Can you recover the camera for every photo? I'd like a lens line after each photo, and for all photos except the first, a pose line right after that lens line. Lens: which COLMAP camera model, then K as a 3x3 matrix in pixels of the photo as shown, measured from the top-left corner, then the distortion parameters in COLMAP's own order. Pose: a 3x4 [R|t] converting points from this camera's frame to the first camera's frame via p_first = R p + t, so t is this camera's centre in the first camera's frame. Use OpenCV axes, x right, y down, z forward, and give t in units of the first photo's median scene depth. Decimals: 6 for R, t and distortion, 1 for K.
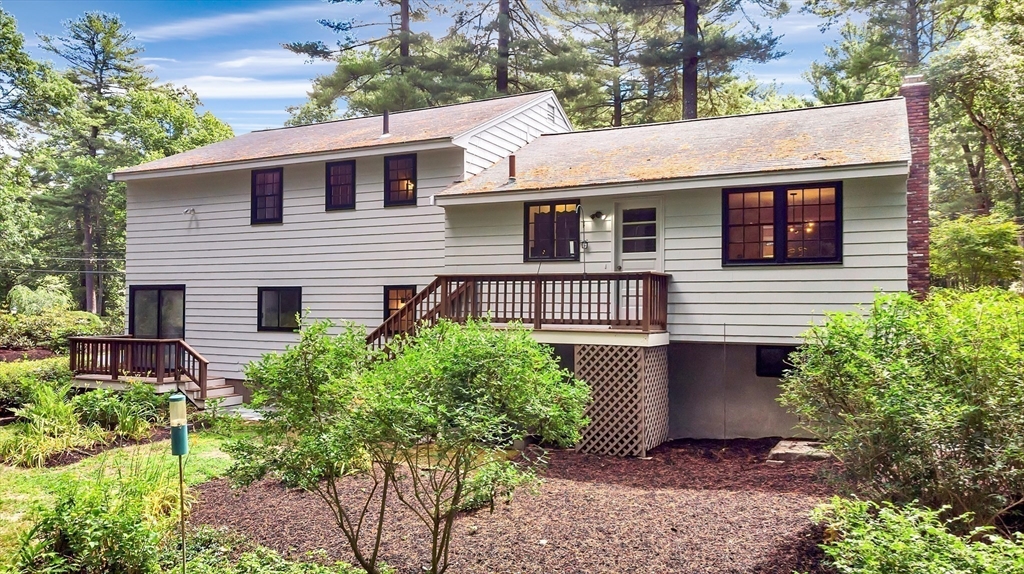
lens RADIAL K [[752.1, 0, 507.8], [0, 752.1, 288.9], [0, 0, 1]] dist [0.036352, -0.008116]
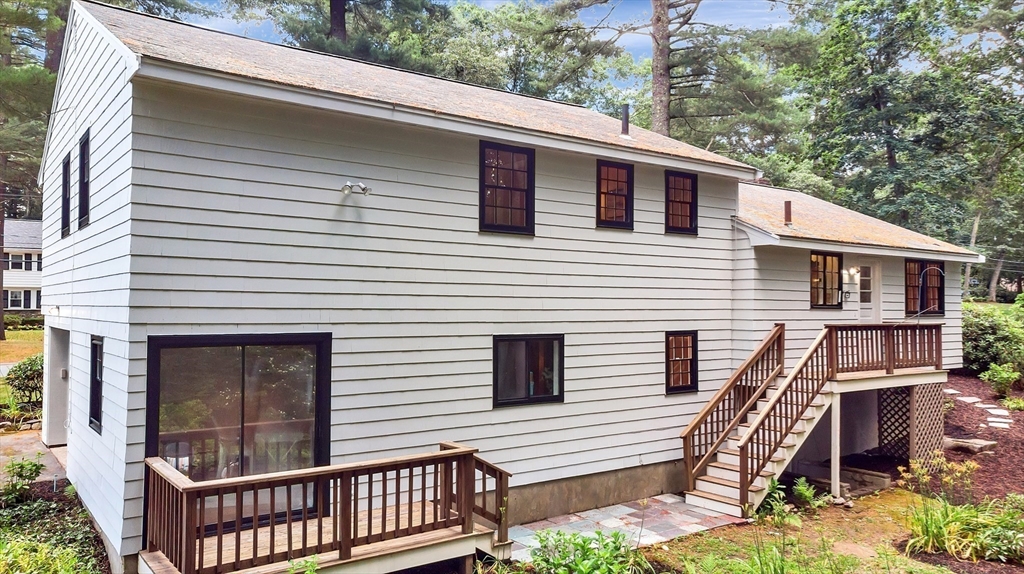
lens RADIAL K [[752.1, 0, 509.6], [0, 752.1, 282.0], [0, 0, 1]] dist [0.036352, -0.008116]
pose [[0.450146, 0.025454, 0.892592, -1.090962], [-0.024438, 0.999570, -0.016180, -0.045537], [-0.892620, -0.014530, 0.450575, 0.902632]]
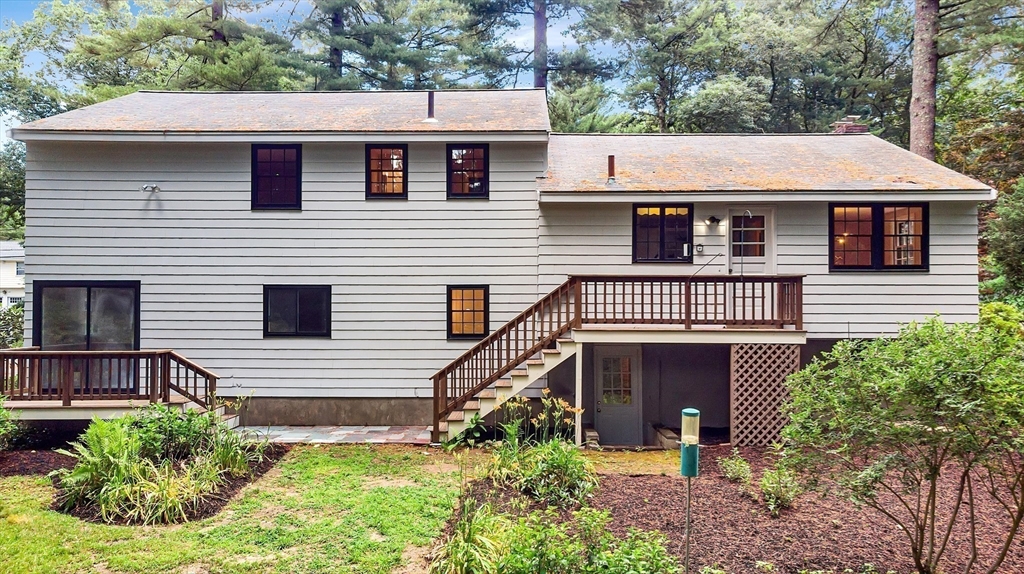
lens RADIAL K [[752.1, 0, 512.2], [0, 752.1, 294.7], [0, 0, 1]] dist [0.036352, -0.008116]
pose [[0.902823, 0.002866, 0.430003, -0.556968], [-0.007192, 0.999939, 0.008434, -0.000849], [-0.429952, -0.010707, 0.902788, 0.161872]]
